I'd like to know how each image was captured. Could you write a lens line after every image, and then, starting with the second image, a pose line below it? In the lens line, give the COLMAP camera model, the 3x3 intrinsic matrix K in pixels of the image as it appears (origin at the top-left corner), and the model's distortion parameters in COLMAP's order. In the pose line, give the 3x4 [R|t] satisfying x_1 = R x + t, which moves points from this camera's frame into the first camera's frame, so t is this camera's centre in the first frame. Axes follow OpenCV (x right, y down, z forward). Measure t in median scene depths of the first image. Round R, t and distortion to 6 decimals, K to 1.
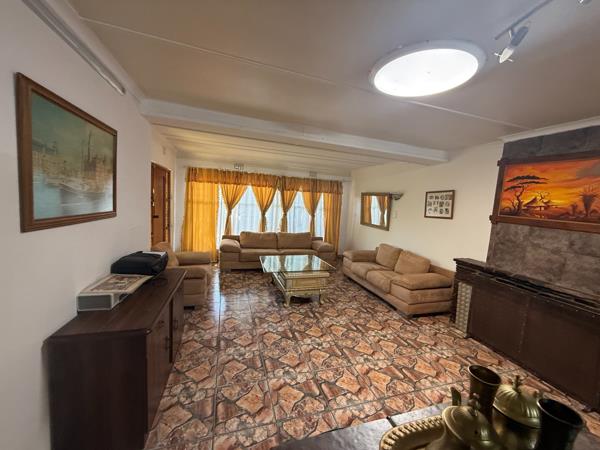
lens RADIAL K [[233.9, 0, 306.7], [0, 233.9, 226.9], [0, 0, 1]] dist [-0.000068, 0.000071]
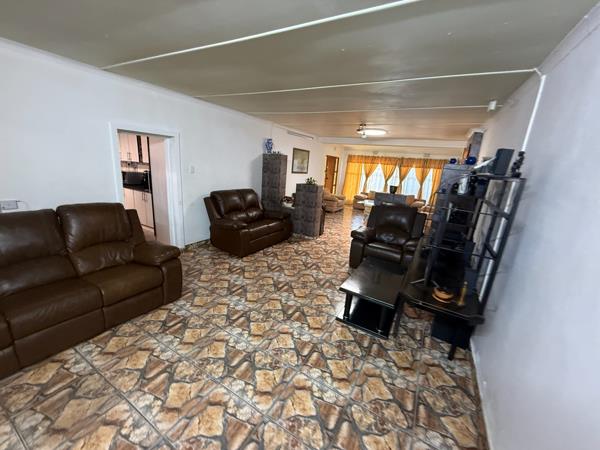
lens RADIAL K [[239.2, 0, 297.7], [0, 239.2, 223.2], [0, 0, 1]] dist [-0.001174, 0.000057]
pose [[0.660419, 0.169037, -0.731624, 0.726609], [-0.117776, 0.985591, 0.121401, 0.108446], [0.741603, 0.005992, 0.670812, -0.617610]]
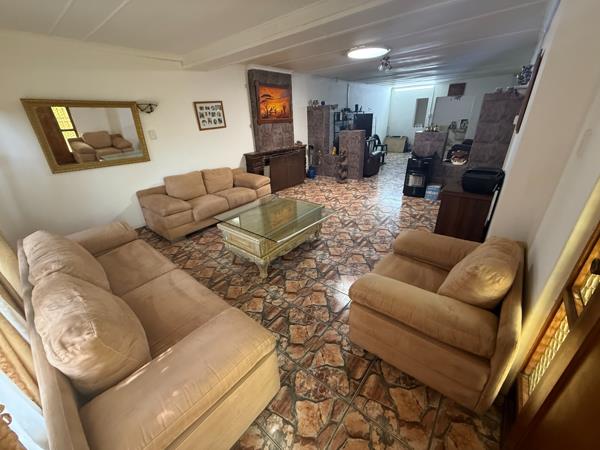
lens RADIAL K [[239.2, 0, 297.7], [0, 239.2, 223.2], [0, 0, 1]] dist [-0.001174, 0.000057]
pose [[-0.523873, -0.383942, 0.760359, -0.446536], [0.104192, 0.857066, 0.504561, -0.122686], [-0.845400, 0.343549, -0.408990, 0.858430]]
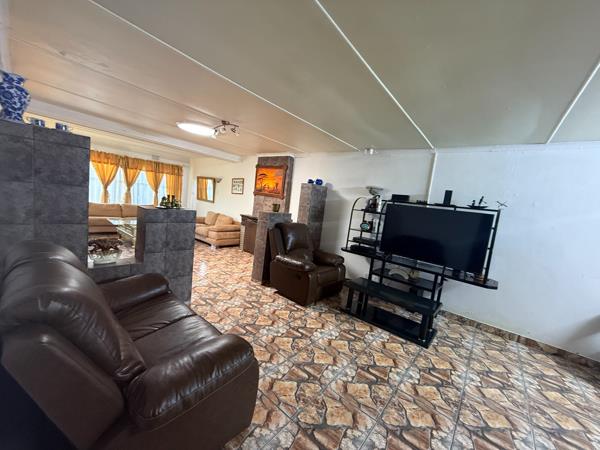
lens RADIAL K [[239.2, 0, 297.7], [0, 239.2, 223.2], [0, 0, 1]] dist [-0.001174, 0.000057]
pose [[0.857003, -0.015145, 0.515089, 0.015829], [-0.003188, 0.999393, 0.034688, 0.078637], [-0.515302, -0.031370, 0.856434, -0.514746]]
